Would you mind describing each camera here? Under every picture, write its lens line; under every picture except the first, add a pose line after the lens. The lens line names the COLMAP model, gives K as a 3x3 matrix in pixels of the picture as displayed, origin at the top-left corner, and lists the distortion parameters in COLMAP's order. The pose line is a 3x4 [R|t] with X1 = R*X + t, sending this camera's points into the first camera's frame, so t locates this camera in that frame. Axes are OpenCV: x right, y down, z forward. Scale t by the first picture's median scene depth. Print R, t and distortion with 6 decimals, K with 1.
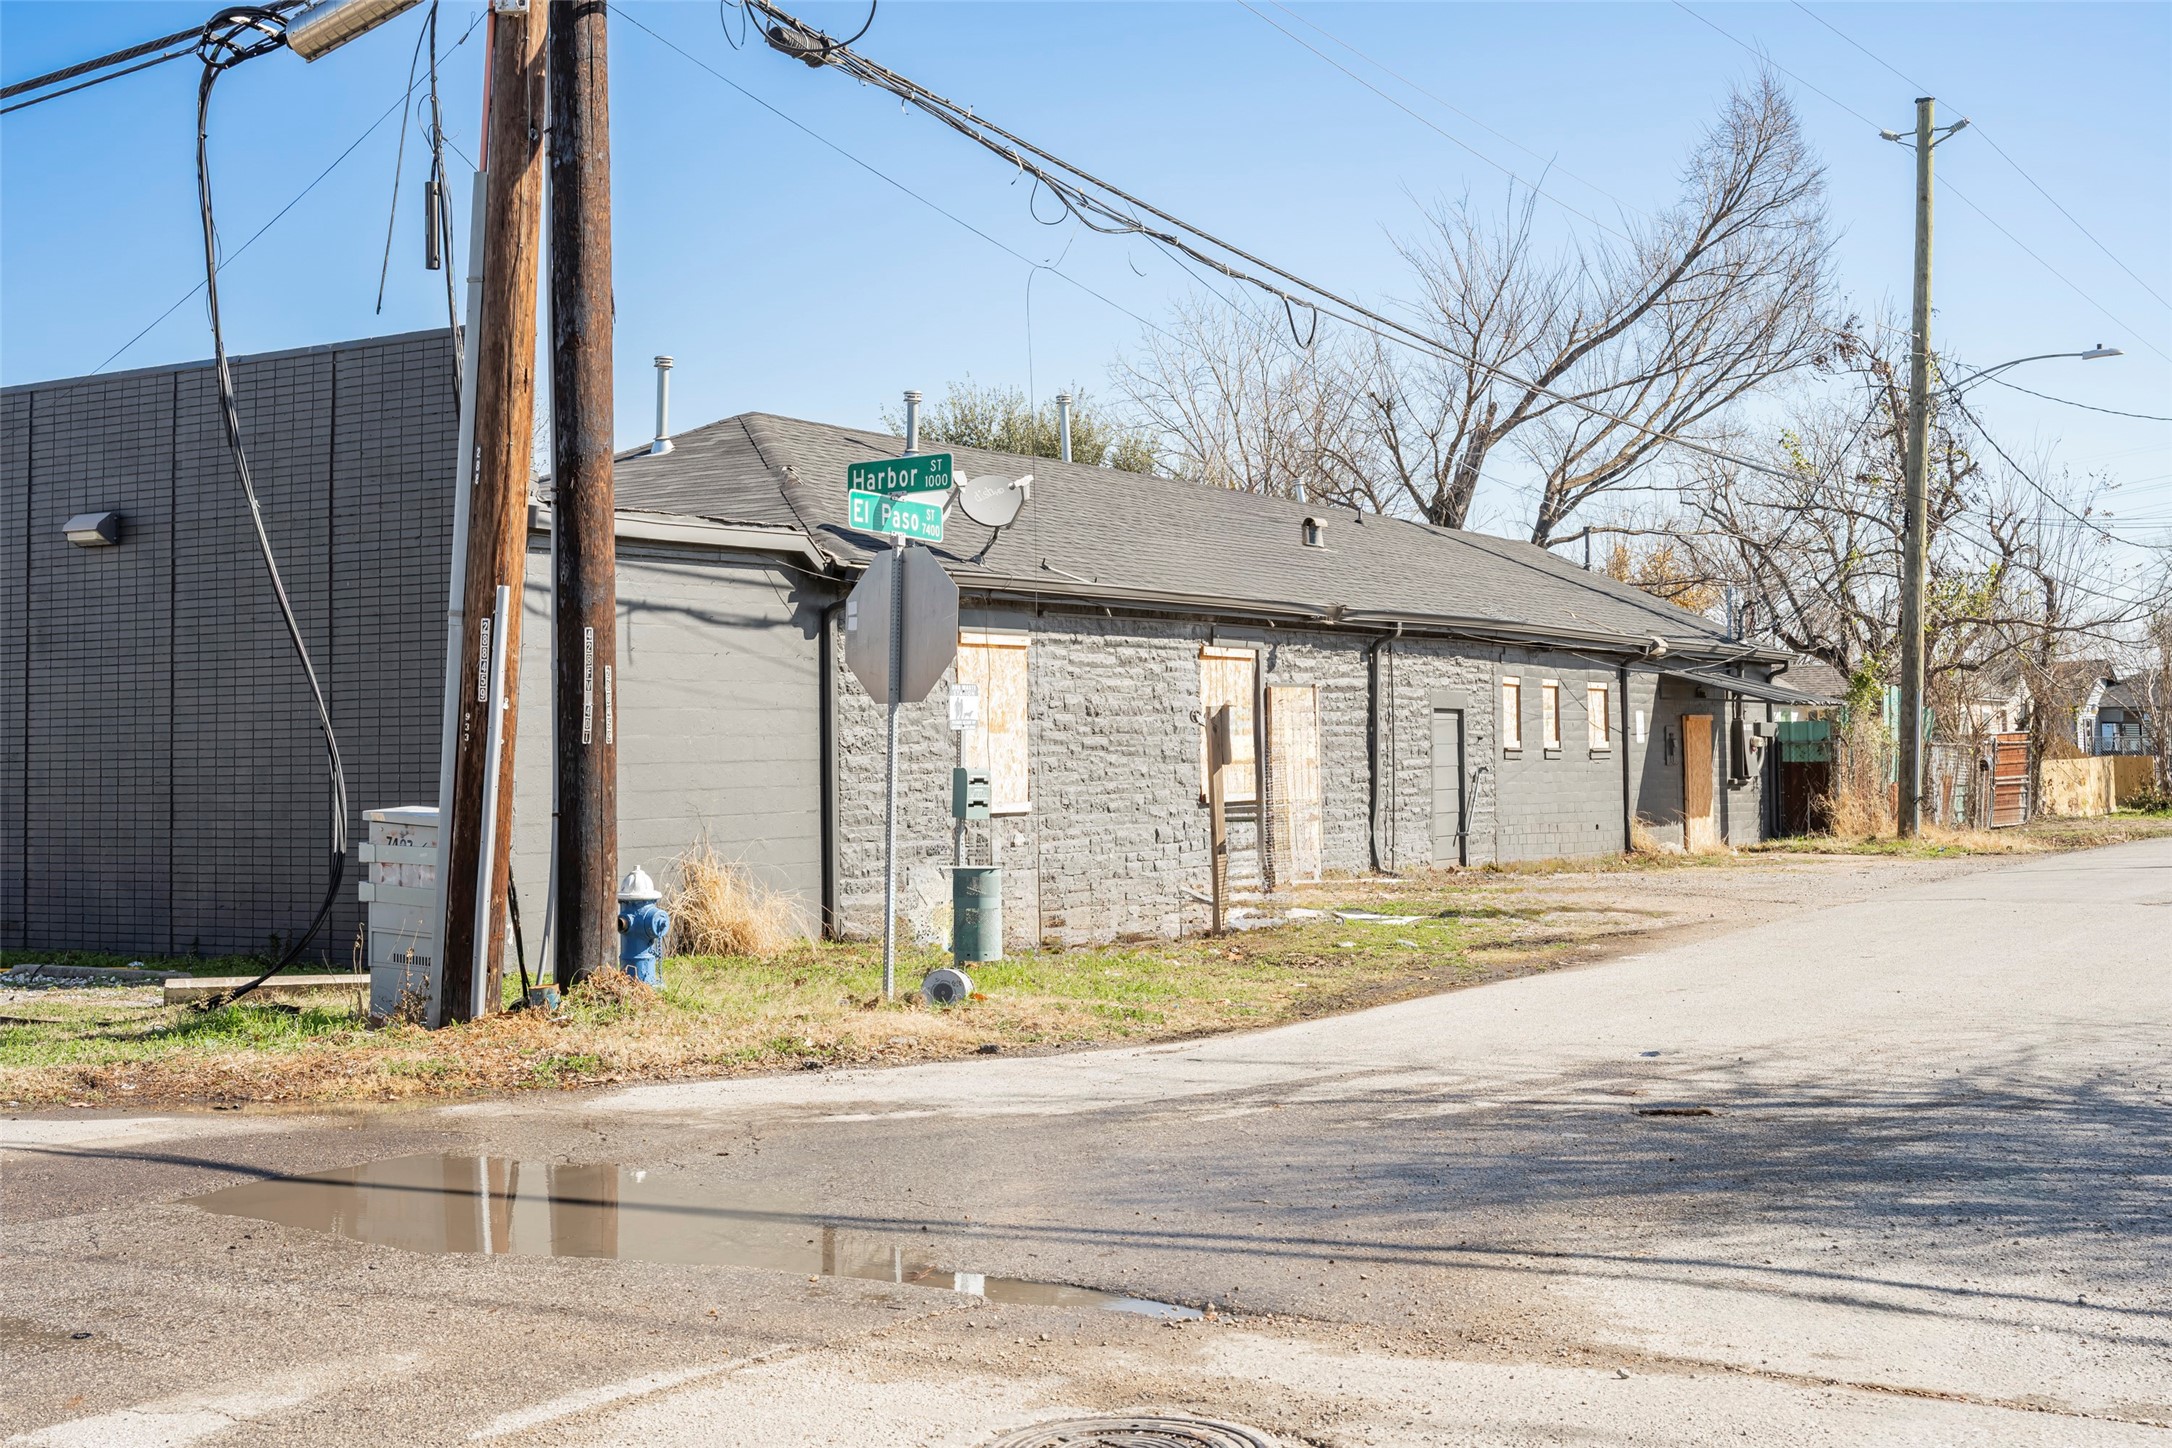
lens RADIAL K [[2687.5, 0, 1076.9], [0, 2687.5, 579.0], [0, 0, 1]] dist [0.000087, -0.004571]
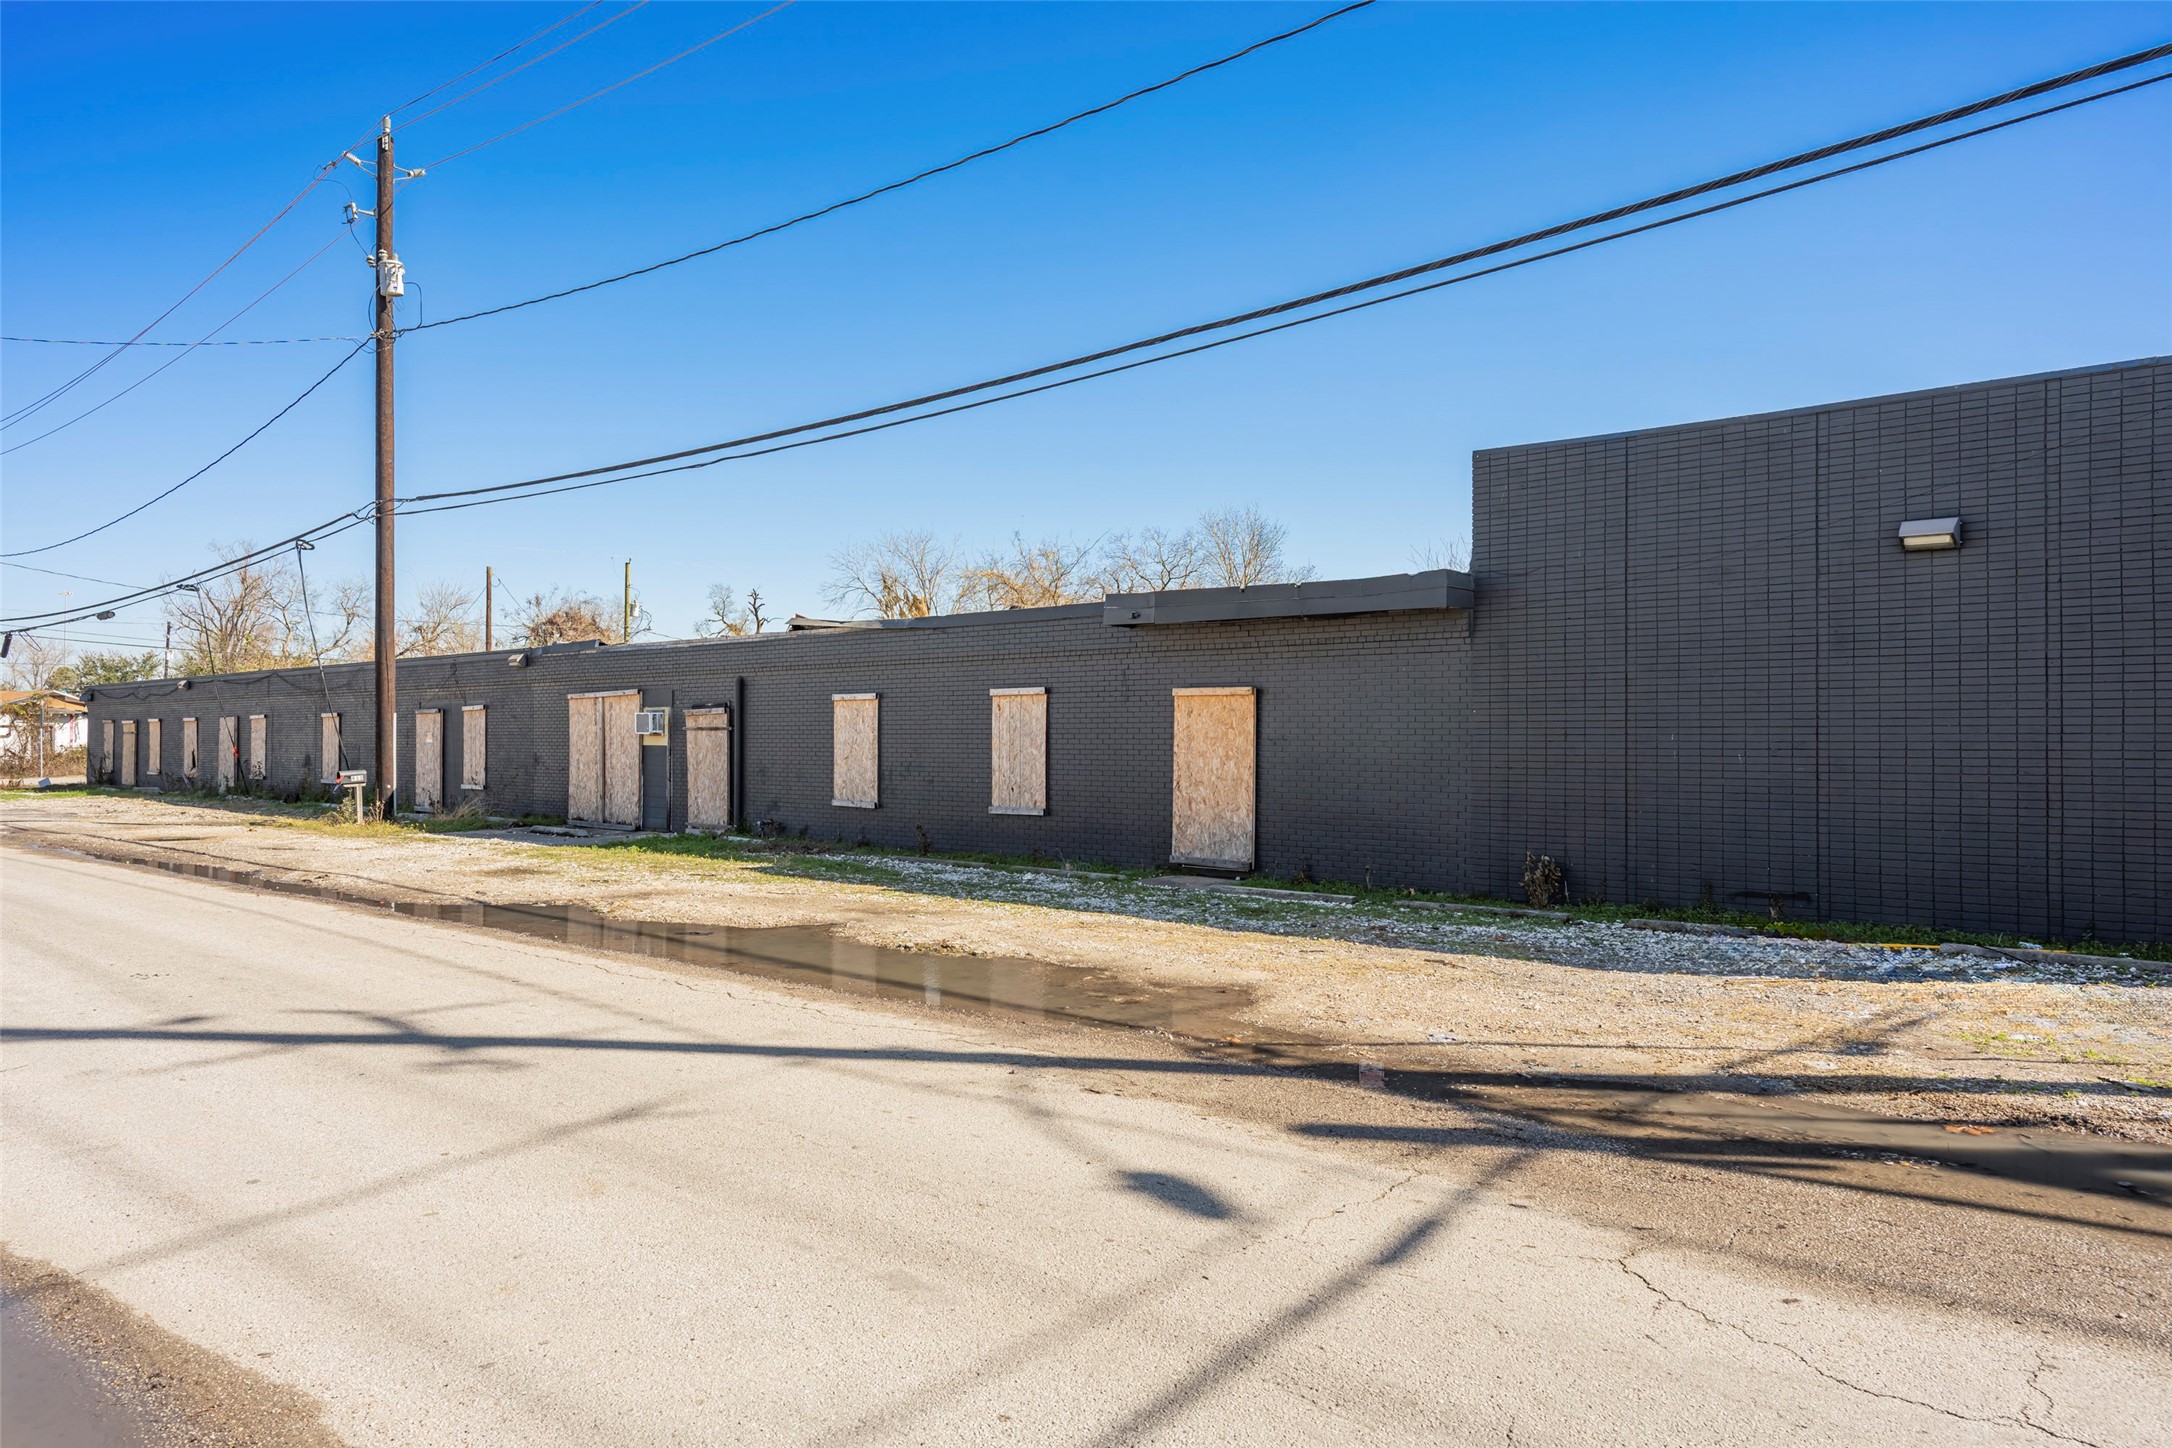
lens RADIAL K [[1489.8, 0, 1081.8], [0, 1489.8, 731.4], [0, 0, 1]] dist [-0.001873, -0.002121]
pose [[0.981254, 0.016476, -0.192011, -0.457233], [-0.005395, 0.998297, 0.058087, 0.021408], [0.192641, -0.055962, 0.979672, 0.275266]]
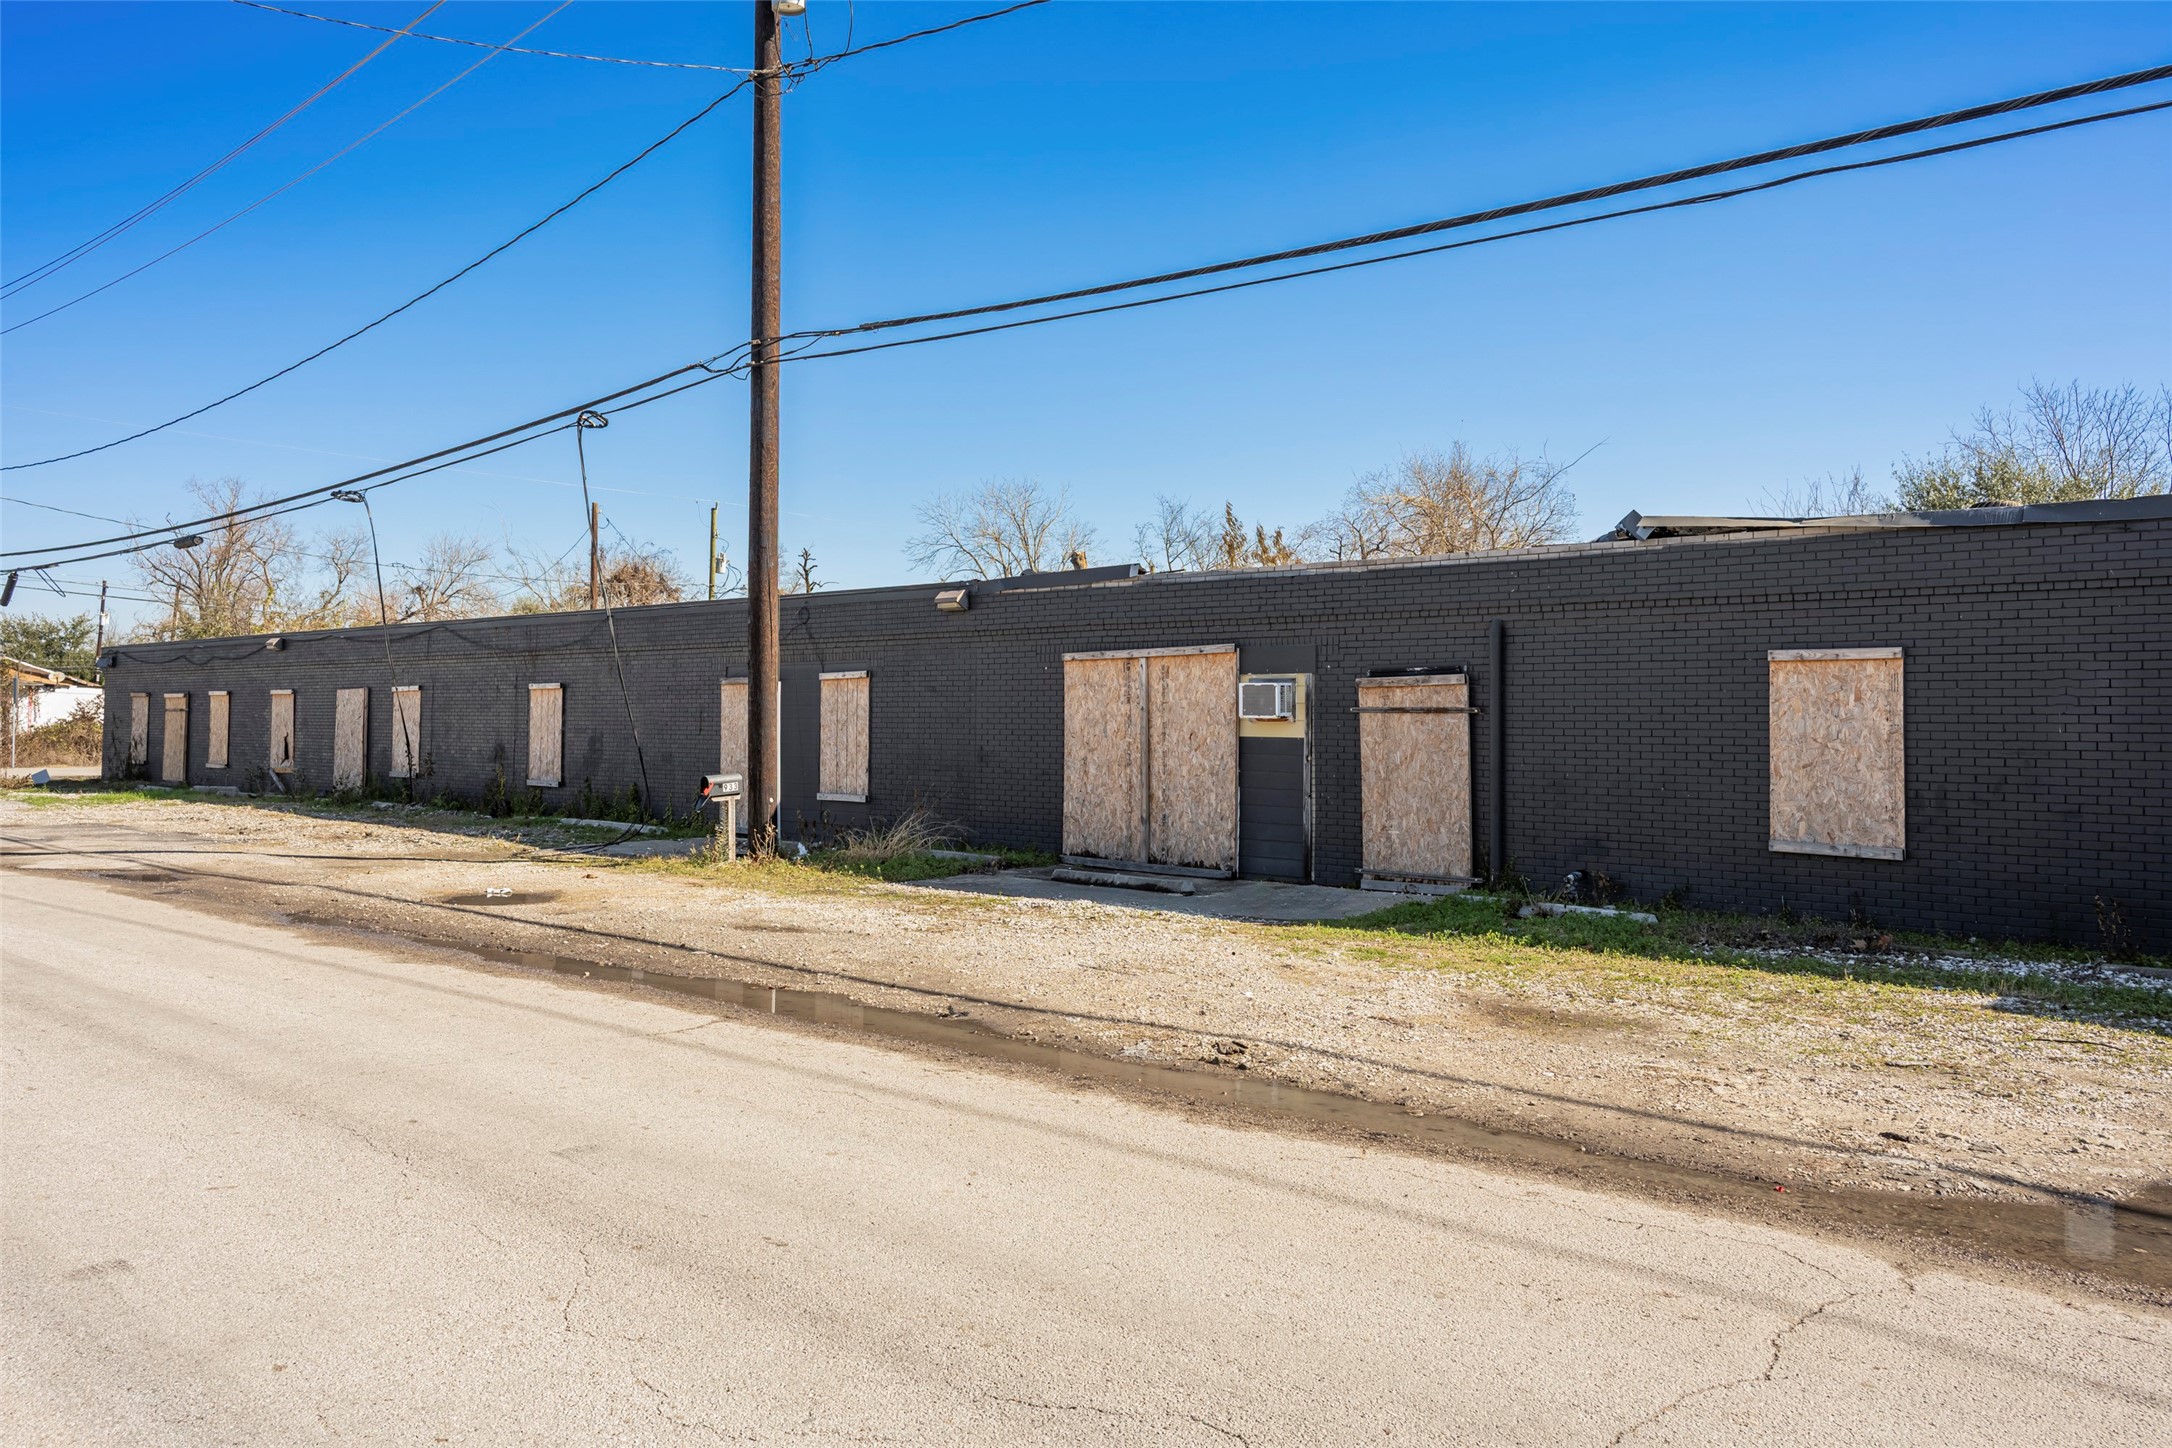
lens RADIAL K [[1589.7, 0, 1093.4], [0, 1589.7, 705.3], [0, 0, 1]] dist [0.011788, -0.006773]
pose [[0.986259, 0.021950, -0.163740, -0.885619], [-0.013675, 0.998580, 0.051493, 0.044629], [0.164637, -0.048547, 0.985159, 0.547156]]
